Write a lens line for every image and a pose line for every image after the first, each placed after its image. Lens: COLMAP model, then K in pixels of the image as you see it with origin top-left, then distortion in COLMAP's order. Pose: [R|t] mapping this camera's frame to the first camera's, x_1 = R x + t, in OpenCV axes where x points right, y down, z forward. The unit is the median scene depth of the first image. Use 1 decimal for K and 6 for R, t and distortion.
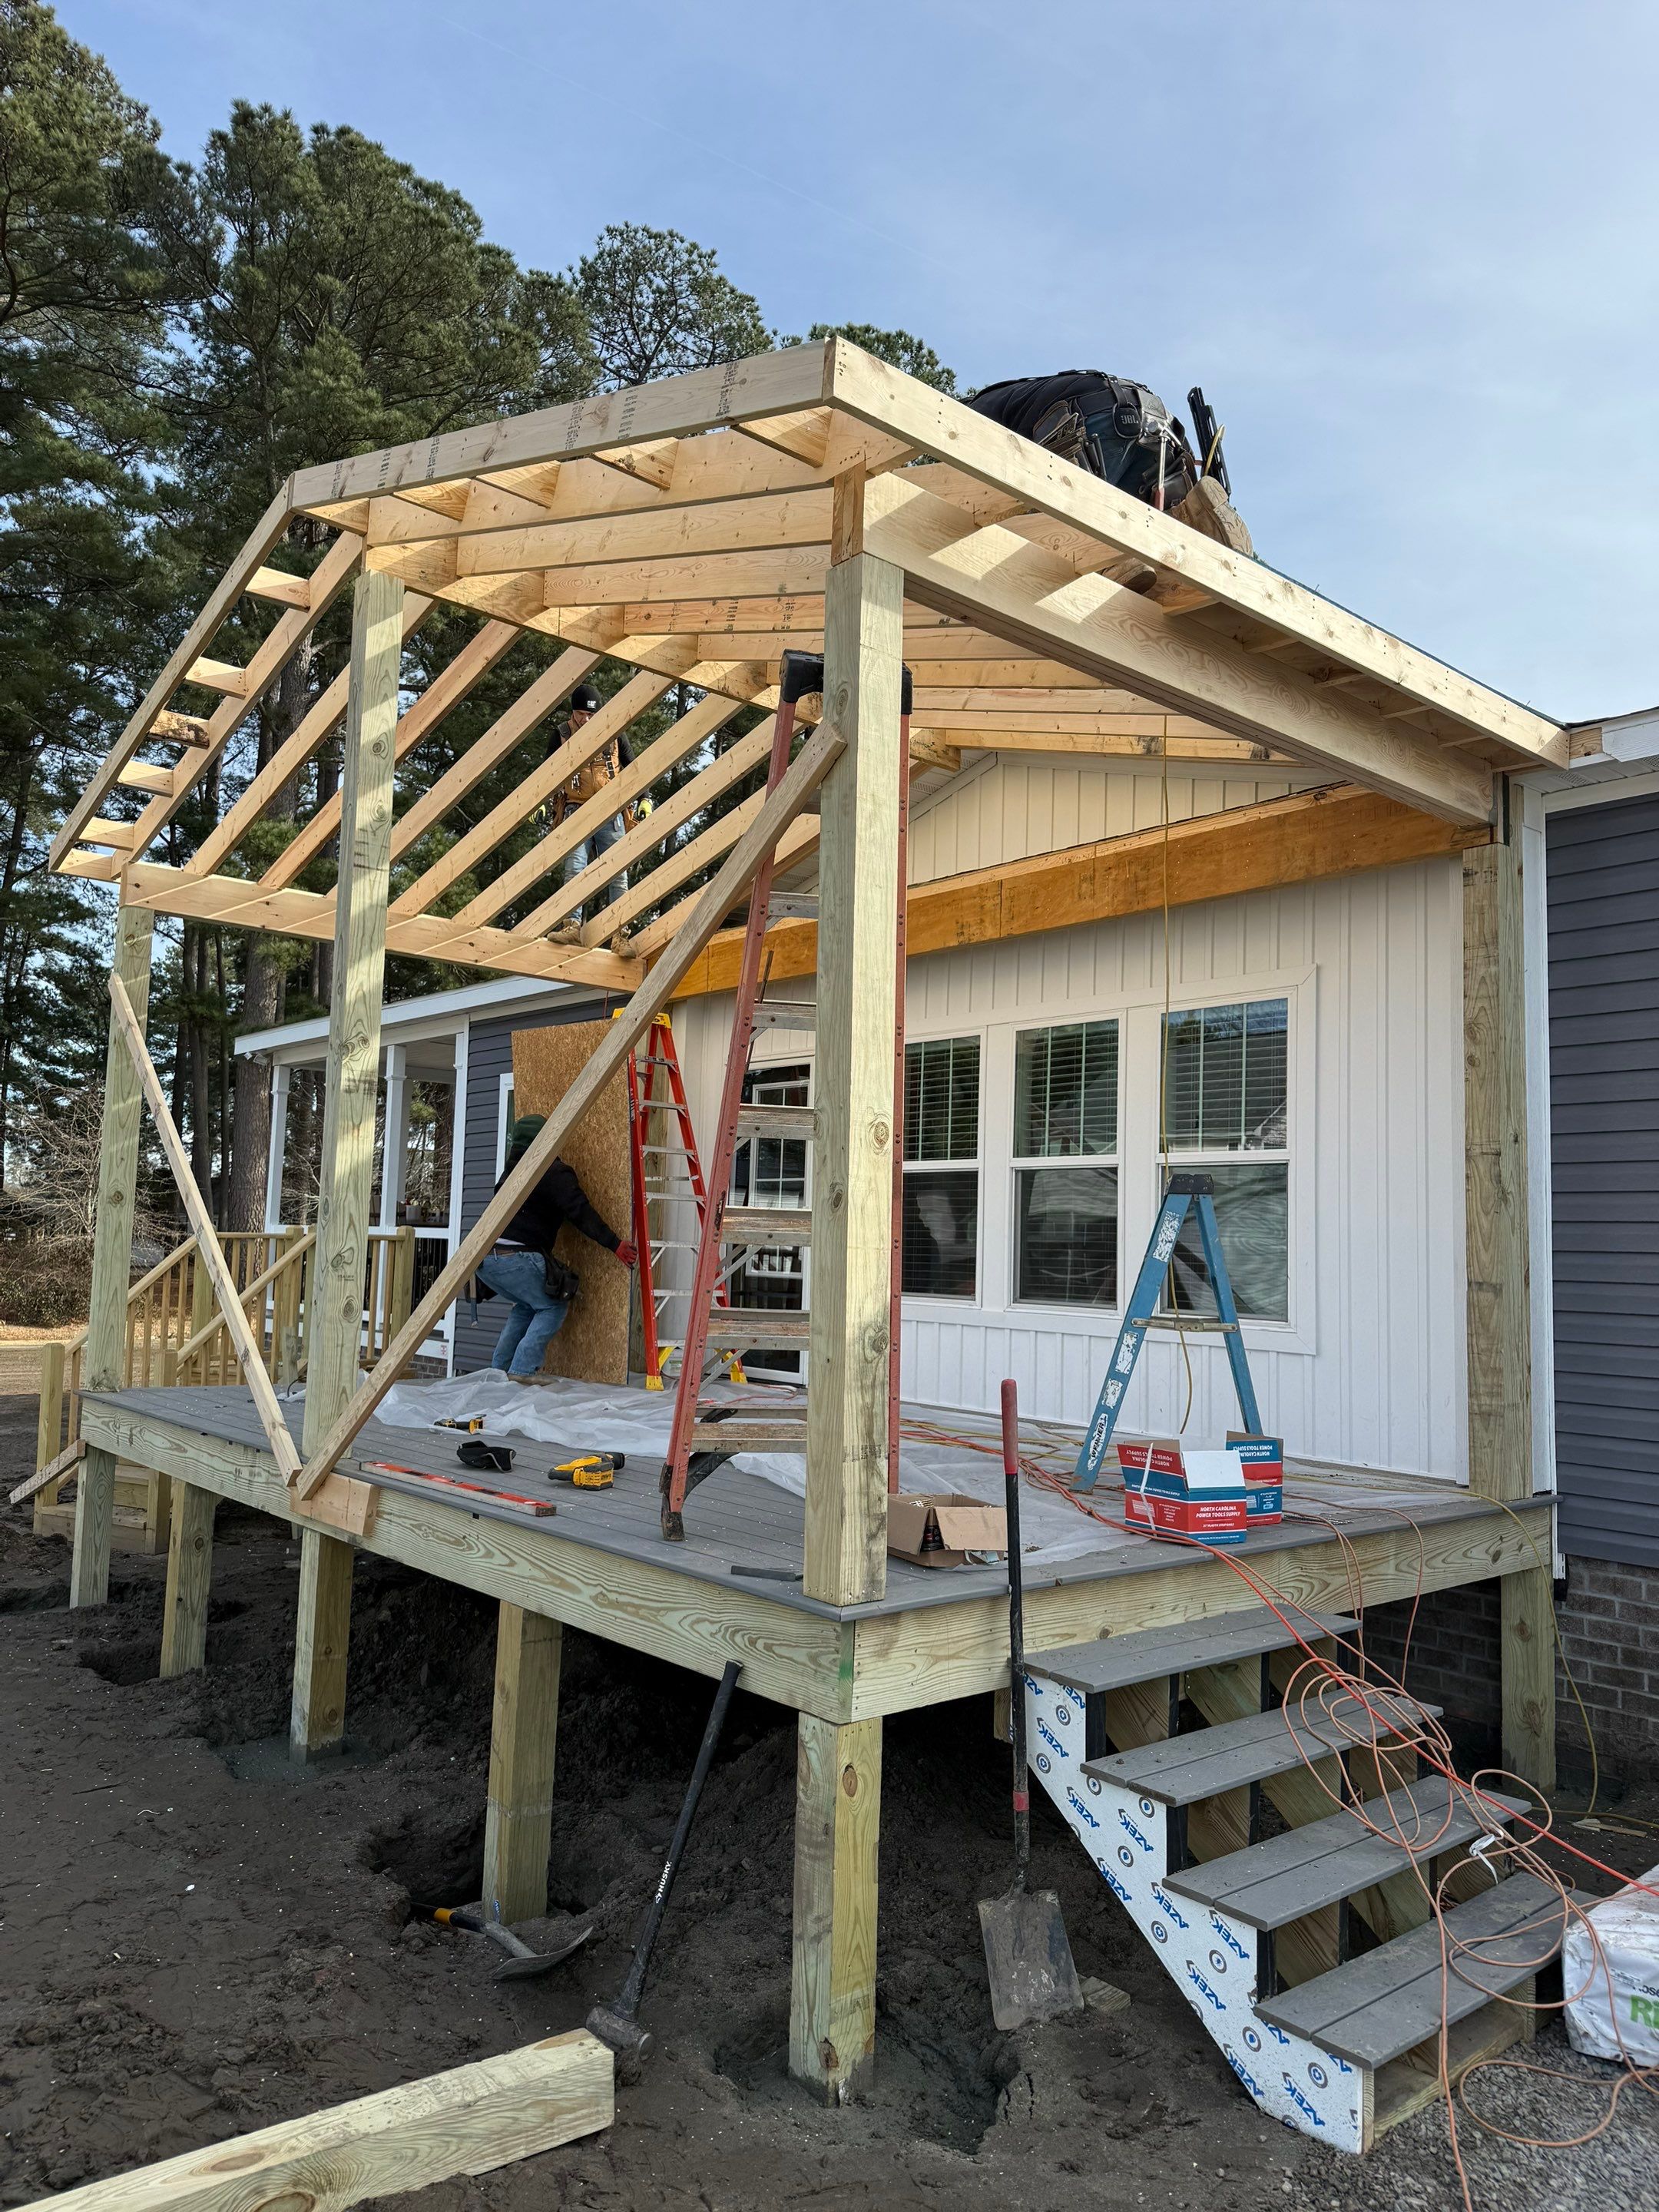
lens RADIAL K [[1517.0, 0, 829.5], [0, 1517.0, 1106.0], [0, 0, 1]] dist [0.011844, 0.002496]
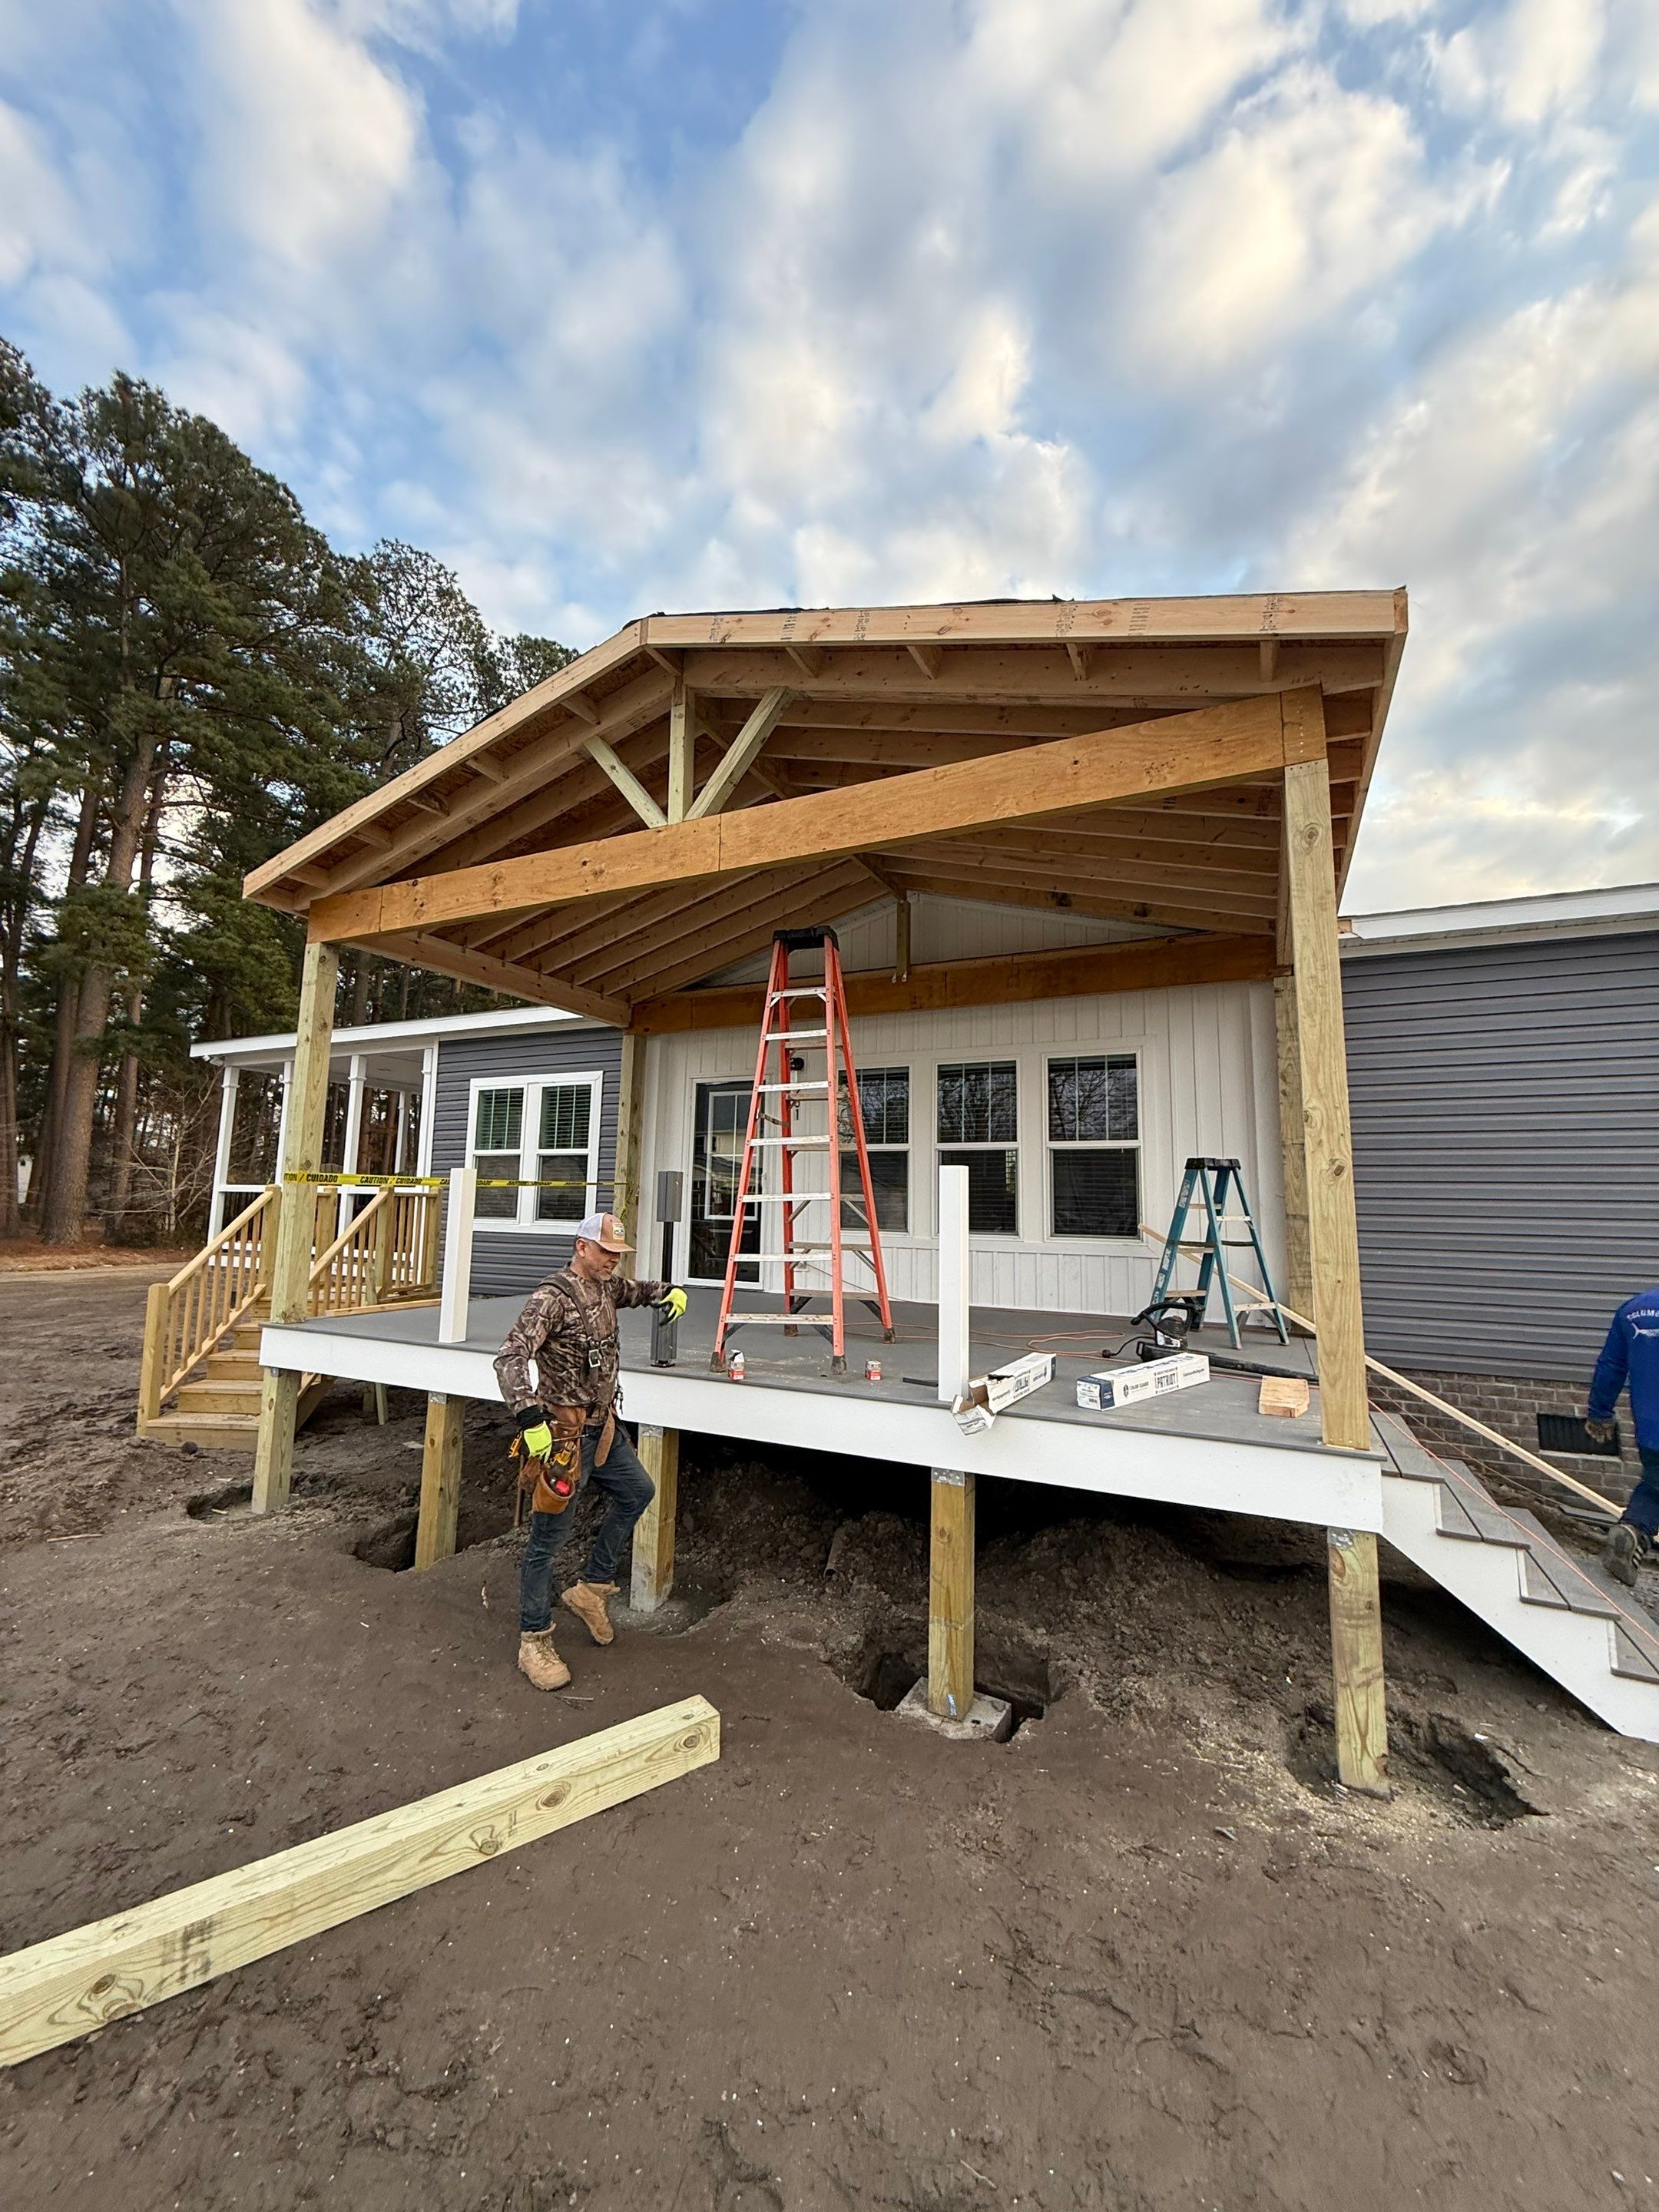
lens RADIAL K [[844.7, 0, 829.5], [0, 844.7, 1106.0], [0, 0, 1]] dist [-0.000114, -0.000041]
pose [[0.919637, 0.026736, 0.391858, -0.164540], [-0.024315, 0.999642, -0.011142, 0.003979], [-0.392016, 0.000719, 0.919958, 0.093985]]
